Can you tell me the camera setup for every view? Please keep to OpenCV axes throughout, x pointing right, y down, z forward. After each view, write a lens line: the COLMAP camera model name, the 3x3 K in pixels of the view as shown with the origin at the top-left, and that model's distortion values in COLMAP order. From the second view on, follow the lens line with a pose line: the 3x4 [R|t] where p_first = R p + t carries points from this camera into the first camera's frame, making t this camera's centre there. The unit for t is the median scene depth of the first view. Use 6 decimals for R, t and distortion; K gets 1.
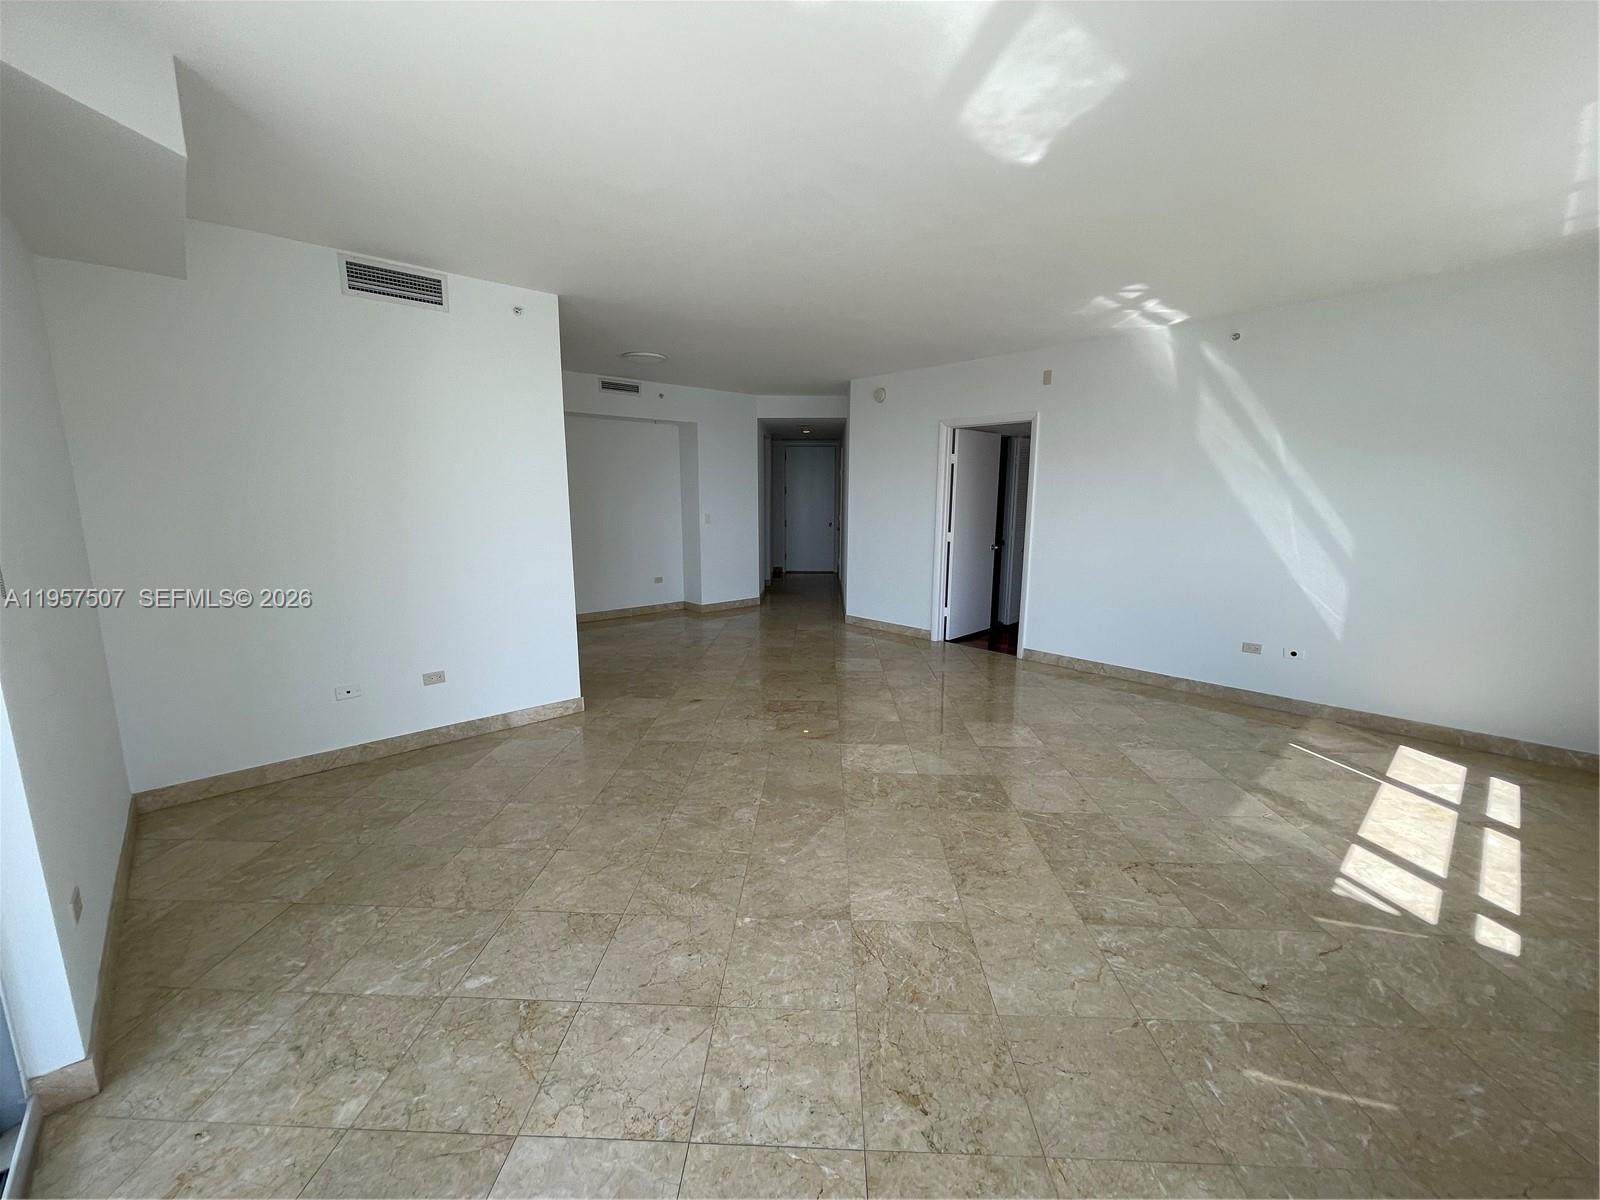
lens RADIAL K [[649.9, 0, 797.5], [0, 649.9, 605.0], [0, 0, 1]] dist [-0.000987, 0.000220]
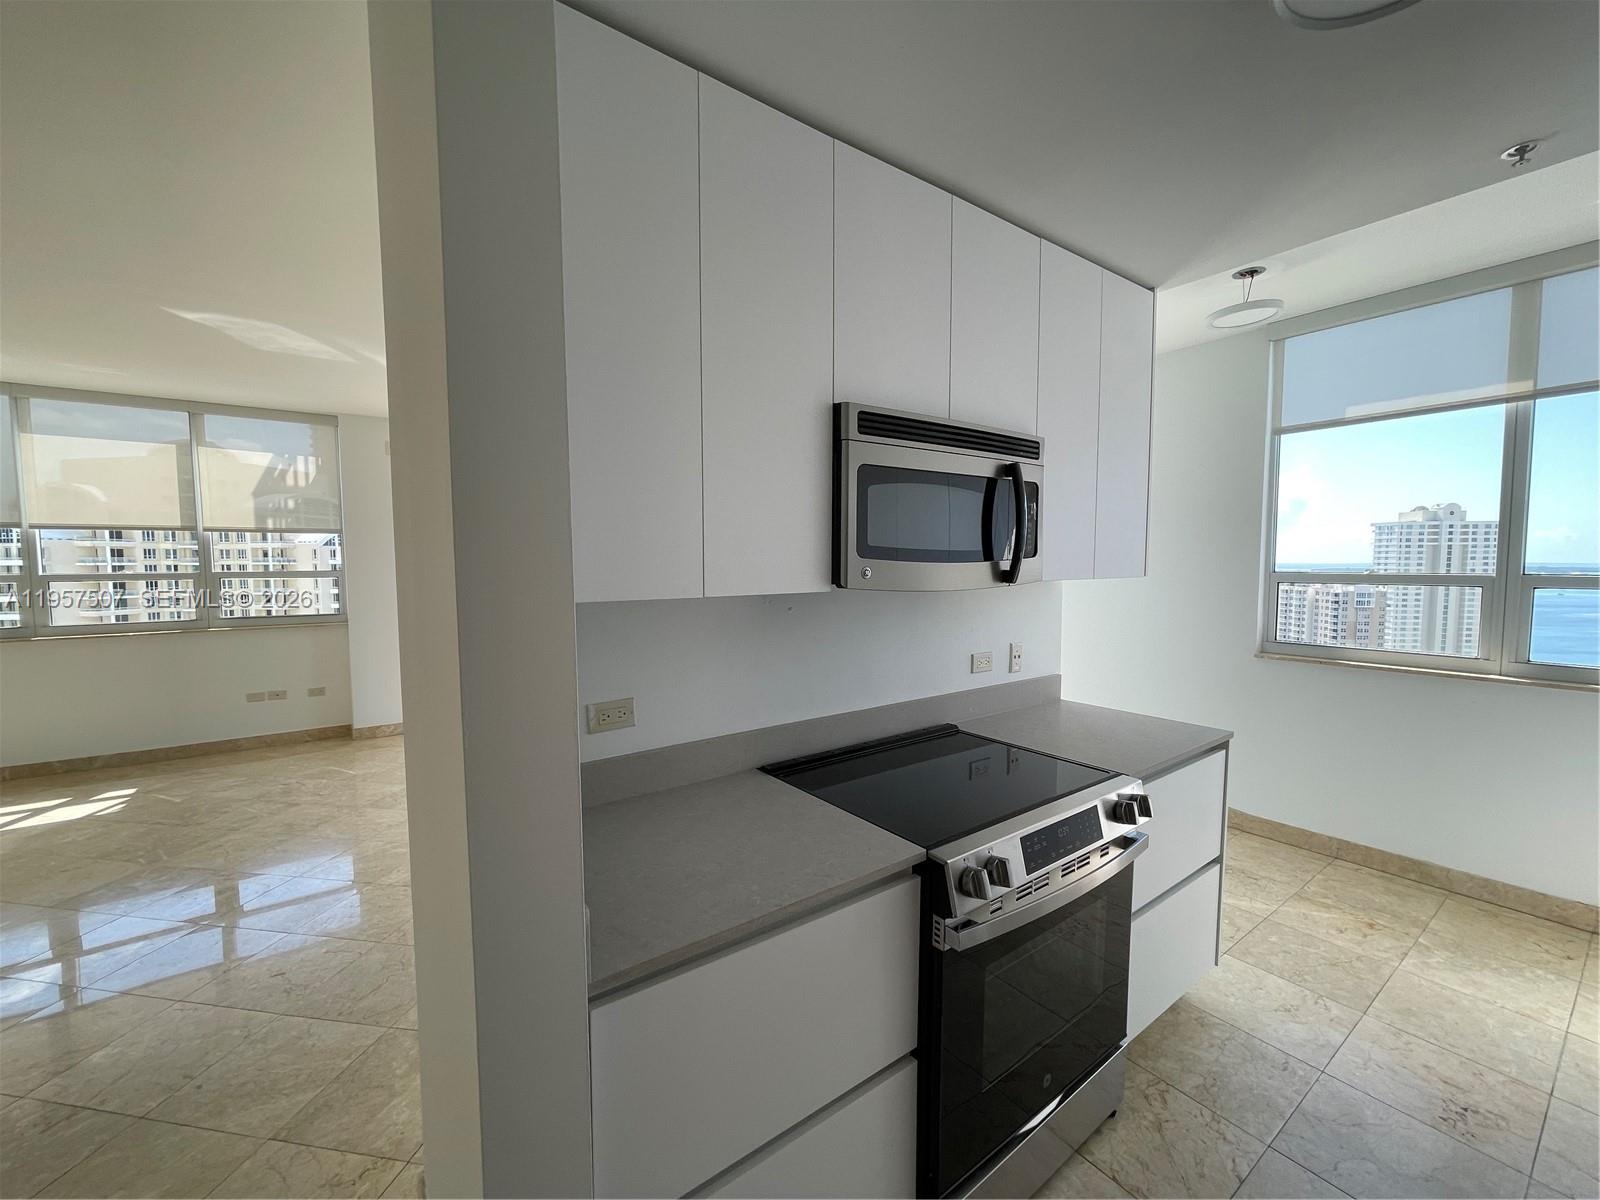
lens RADIAL K [[649.9, 0, 797.5], [0, 649.9, 605.0], [0, 0, 1]] dist [-0.000987, 0.000220]
pose [[-0.993191, -0.001130, 0.116489, -1.066609], [0.026401, 0.971752, 0.234522, -0.400841], [-0.113463, 0.236001, -0.965106, 2.350902]]
